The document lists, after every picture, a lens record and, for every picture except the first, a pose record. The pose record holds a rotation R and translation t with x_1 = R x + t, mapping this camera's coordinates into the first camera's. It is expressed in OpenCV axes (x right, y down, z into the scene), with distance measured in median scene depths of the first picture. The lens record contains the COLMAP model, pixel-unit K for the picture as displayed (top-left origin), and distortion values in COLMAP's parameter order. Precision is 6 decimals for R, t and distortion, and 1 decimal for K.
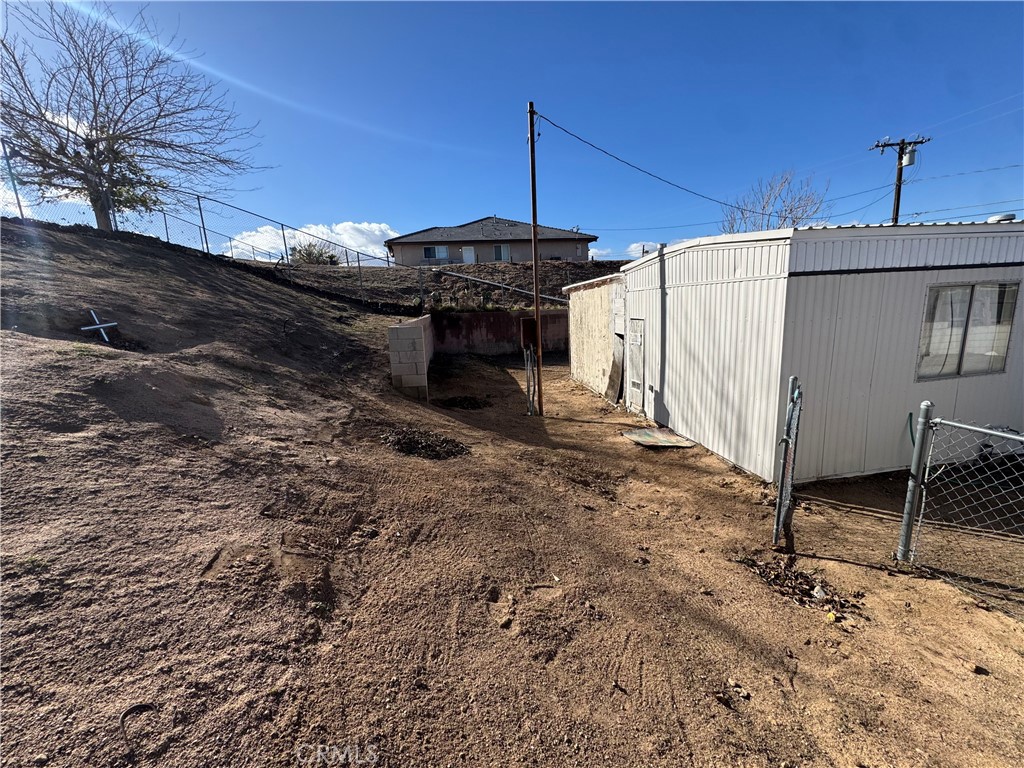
lens RADIAL K [[405.1, 0, 509.1], [0, 405.1, 381.1], [0, 0, 1]] dist [-0.000763, -0.000072]
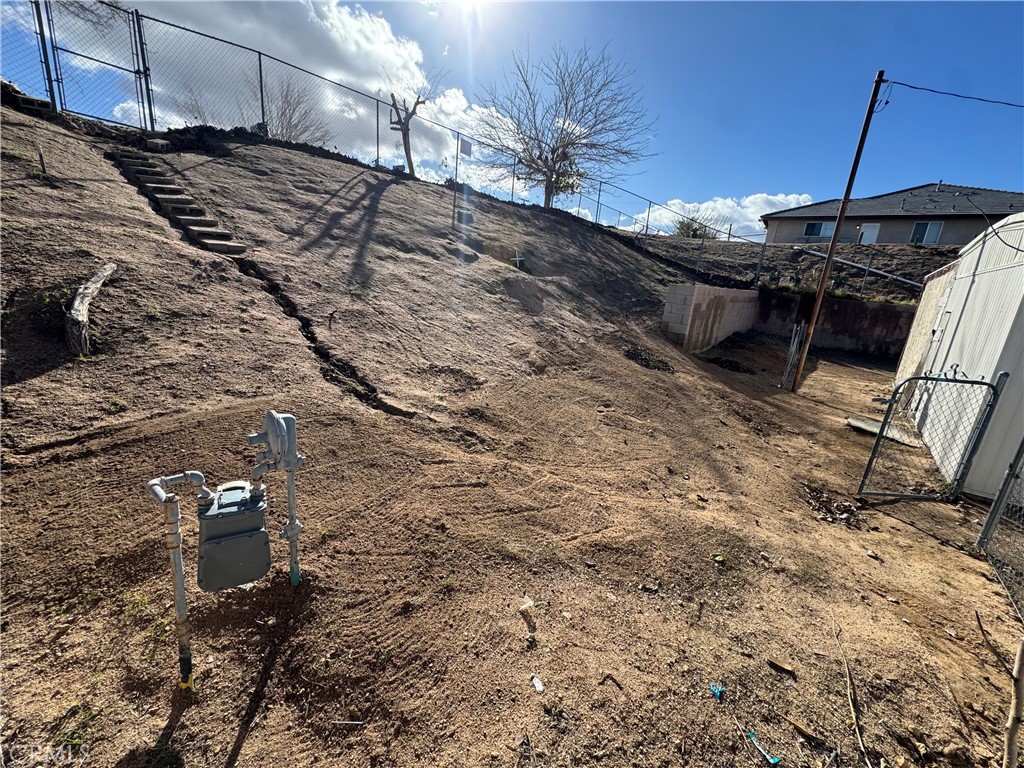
lens RADIAL K [[405.1, 0, 511.4], [0, 405.1, 383.8], [0, 0, 1]] dist [-0.000763, -0.000072]
pose [[0.652722, 0.295396, -0.697635, 0.406438], [-0.251559, 0.953113, 0.168208, 0.091409], [0.714613, 0.065704, 0.696427, -0.278507]]
